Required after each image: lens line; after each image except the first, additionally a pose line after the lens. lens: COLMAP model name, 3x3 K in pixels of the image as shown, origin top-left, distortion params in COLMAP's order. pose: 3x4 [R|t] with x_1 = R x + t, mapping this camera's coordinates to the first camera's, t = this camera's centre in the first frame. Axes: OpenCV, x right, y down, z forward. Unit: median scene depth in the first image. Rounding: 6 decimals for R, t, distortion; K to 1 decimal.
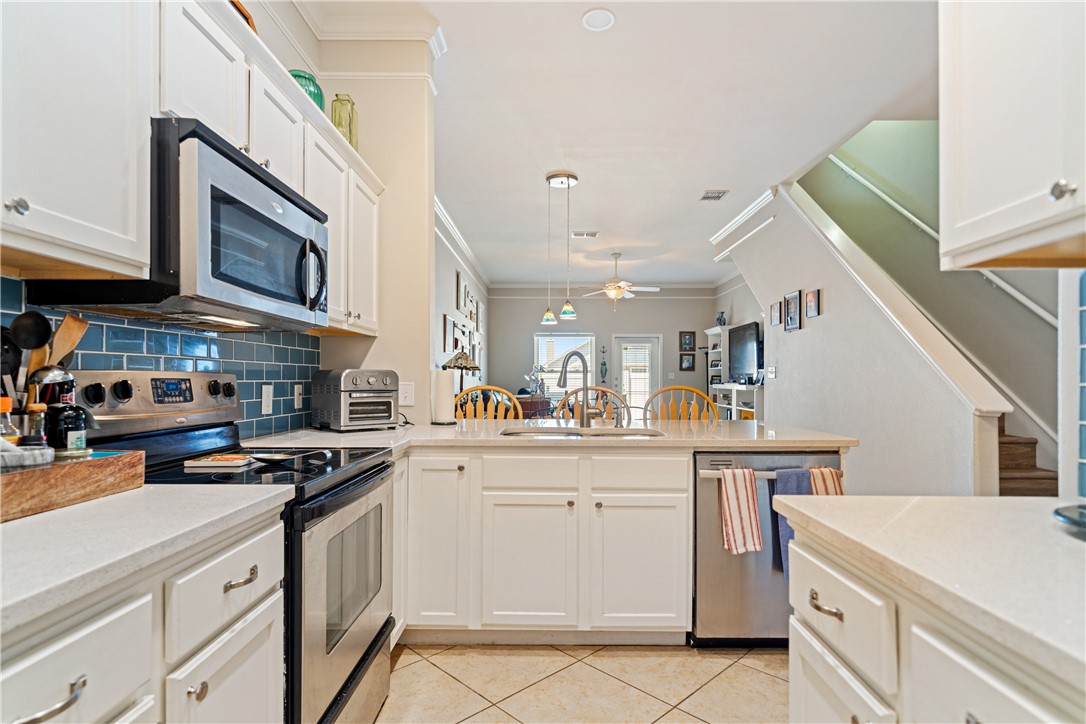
lens RADIAL K [[551.3, 0, 554.3], [0, 551.3, 378.2], [0, 0, 1]] dist [-0.001192, 0.000004]
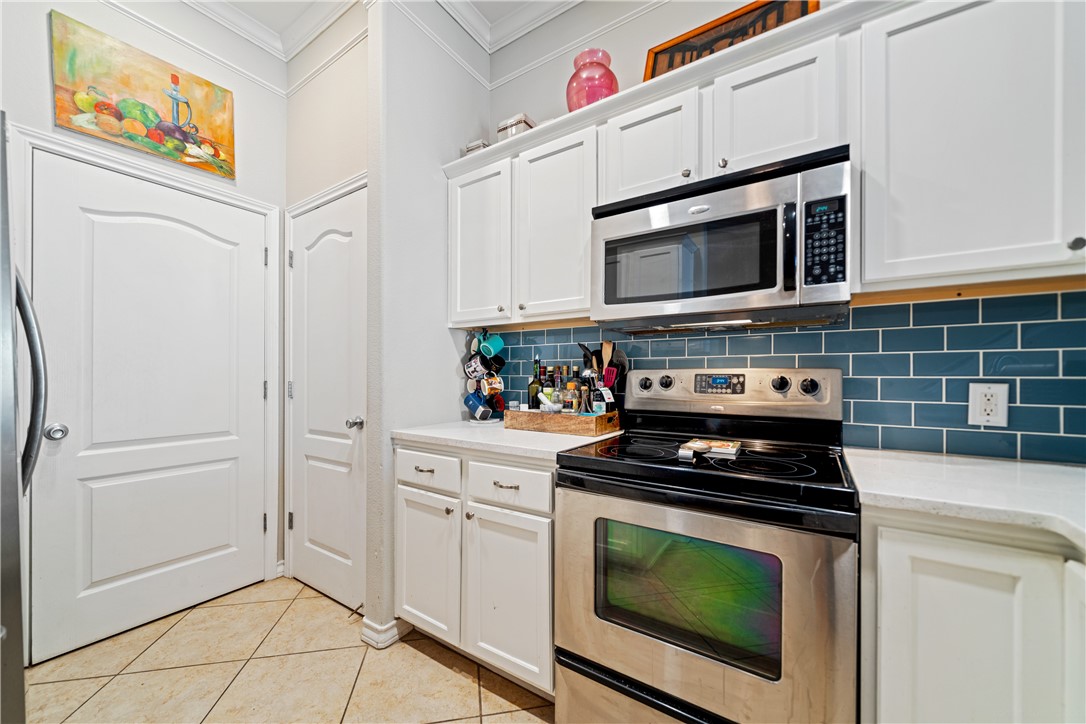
lens RADIAL K [[404.9, 0, 543.8], [0, 404.9, 375.7], [0, 0, 1]] dist [-0.003276, -0.000178]
pose [[-0.551749, -0.002616, -0.834006, 0.131317], [-0.001880, 0.999996, -0.001893, 0.002869], [0.834008, 0.000523, -0.551752, 0.521755]]
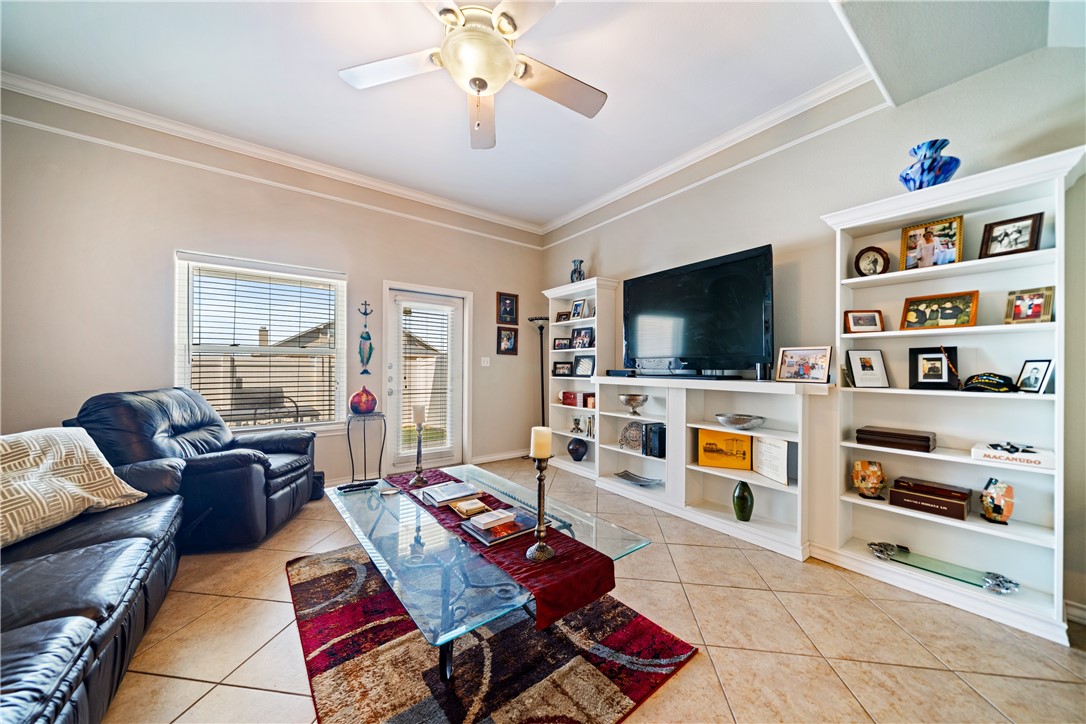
lens RADIAL K [[370.1, 0, 549.0], [0, 370.1, 362.8], [0, 0, 1]] dist [-0.001171, -0.000433]
pose [[0.786602, 0.009188, 0.617392, 0.038684], [-0.004915, 0.999951, -0.008620, 0.000057], [-0.617441, 0.003746, 0.786609, 1.949063]]
